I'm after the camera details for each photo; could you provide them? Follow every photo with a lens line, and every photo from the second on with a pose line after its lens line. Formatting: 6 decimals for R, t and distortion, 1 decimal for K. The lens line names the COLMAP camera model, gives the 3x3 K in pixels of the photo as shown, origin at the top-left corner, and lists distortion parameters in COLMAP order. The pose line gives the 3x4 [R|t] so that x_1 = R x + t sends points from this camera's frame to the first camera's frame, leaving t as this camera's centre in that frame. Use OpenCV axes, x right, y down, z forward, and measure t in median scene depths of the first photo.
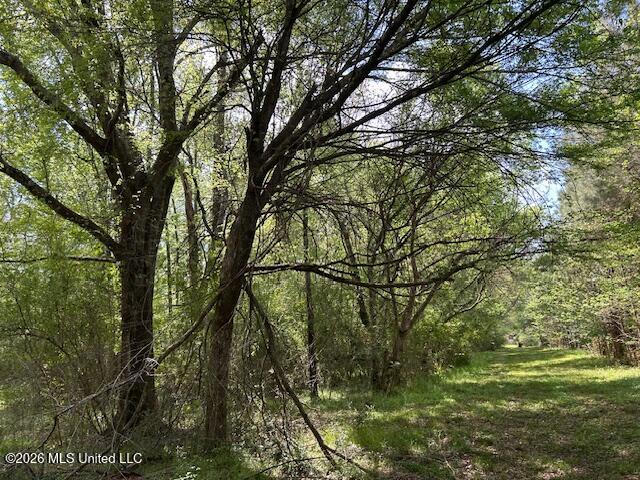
lens RADIAL K [[487.0, 0, 320.0], [0, 487.0, 240.0], [0, 0, 1]] dist [0.048187, -0.005725]
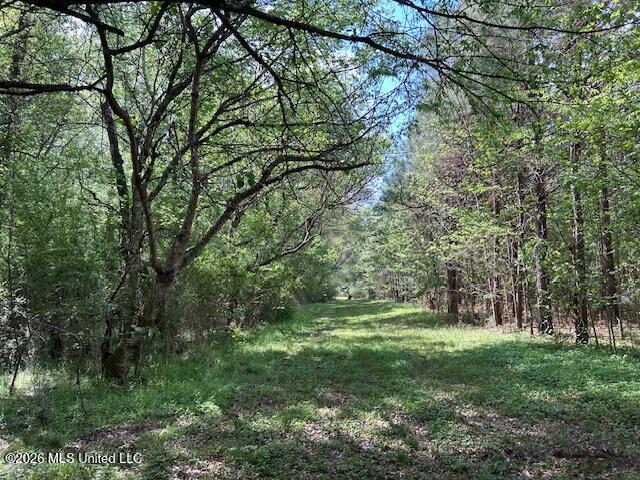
lens RADIAL K [[487.0, 0, 320.0], [0, 487.0, 240.0], [0, 0, 1]] dist [0.048187, -0.005725]
pose [[0.949593, 0.055107, 0.308604, 0.096413], [-0.085133, 0.992764, 0.084684, 0.050405], [-0.301705, -0.106687, 0.947413, 0.237368]]
